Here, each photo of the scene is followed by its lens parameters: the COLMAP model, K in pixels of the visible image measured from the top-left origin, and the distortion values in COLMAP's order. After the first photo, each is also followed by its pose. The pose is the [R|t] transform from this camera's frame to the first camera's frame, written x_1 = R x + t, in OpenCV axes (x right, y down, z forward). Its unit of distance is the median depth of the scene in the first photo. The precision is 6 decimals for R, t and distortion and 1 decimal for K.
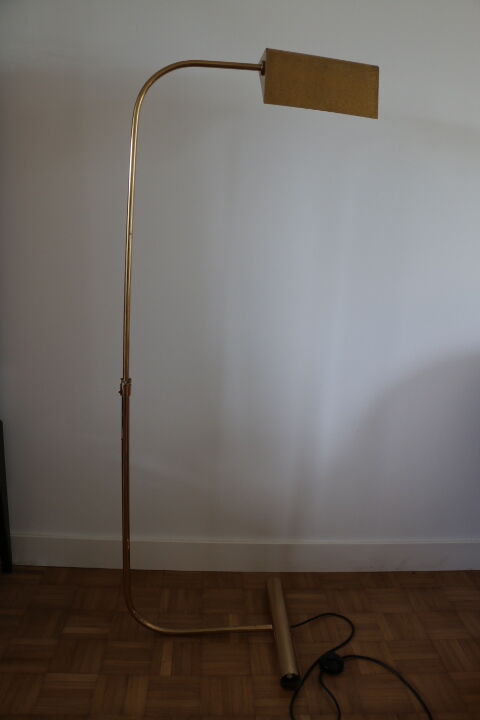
lens RADIAL K [[596.8, 0, 238.4], [0, 596.8, 358.8], [0, 0, 1]] dist [-0.126801, 0.091981]
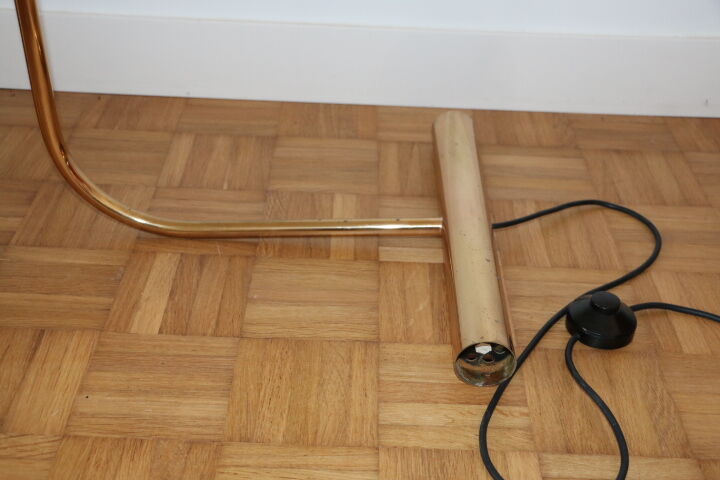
lens RADIAL K [[920.3, 0, 354.9], [0, 920.3, 241.9], [0, 0, 1]] dist [0.013872, 0.000000]
pose [[0.997906, 0.032884, -0.055705, 0.035001], [-0.008534, 0.920544, 0.390546, 0.239782], [0.064121, -0.389253, 0.918897, 0.447469]]
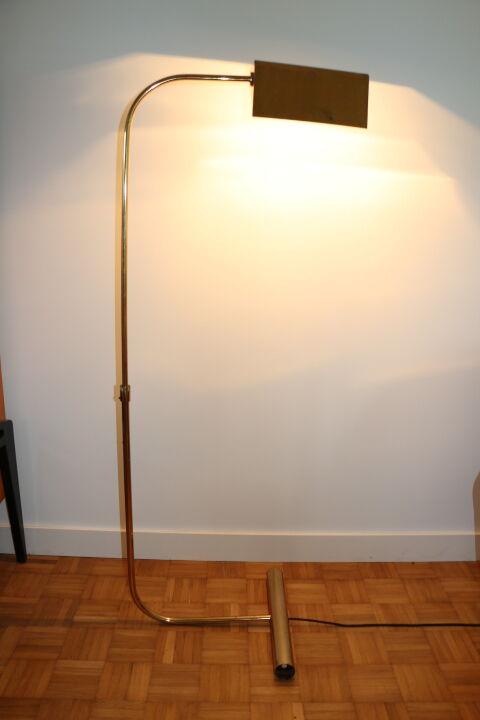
lens RADIAL K [[596.8, 0, 236.0], [0, 596.8, 358.3], [0, 0, 1]] dist [-0.126801, 0.091981]
pose [[0.999011, -0.009075, -0.043517, 0.045958], [0.011043, 0.998917, 0.045188, -0.053077], [0.043059, -0.045624, 0.998030, -0.027807]]
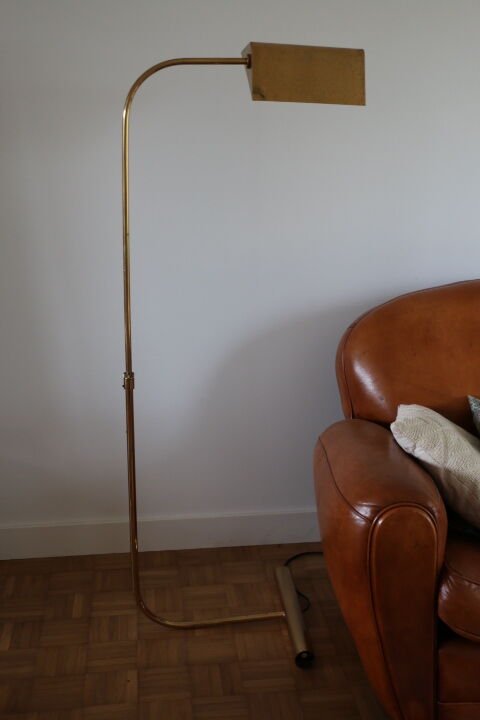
lens RADIAL K [[920.3, 0, 244.4], [0, 920.3, 358.0], [0, 0, 1]] dist [0.013872, 0.000000]
pose [[0.996728, -0.060426, 0.053677, 0.223254], [0.056248, 0.995504, 0.076205, -0.065212], [-0.058040, -0.072937, 0.995646, -0.568703]]
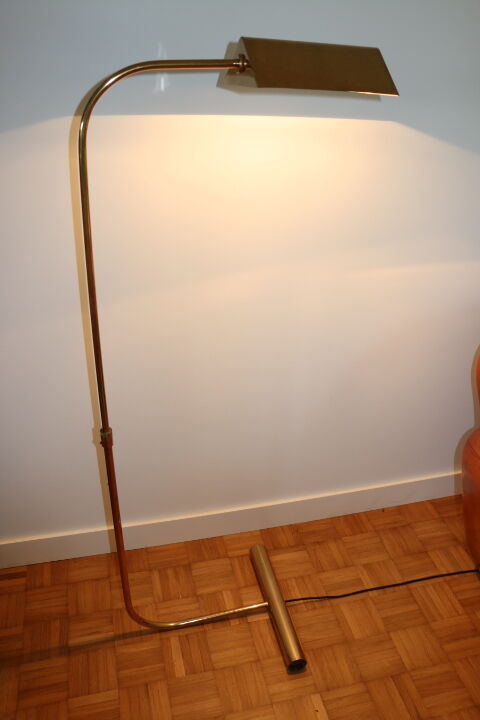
lens RADIAL K [[626.6, 0, 234.2], [0, 626.6, 360.5], [0, 0, 1]] dist [-0.117883, 0.121148]
pose [[0.982546, -0.121765, 0.140628, -0.106989], [0.071147, 0.944499, 0.320718, -0.325773], [-0.171875, -0.305115, 0.936677, 0.094218]]
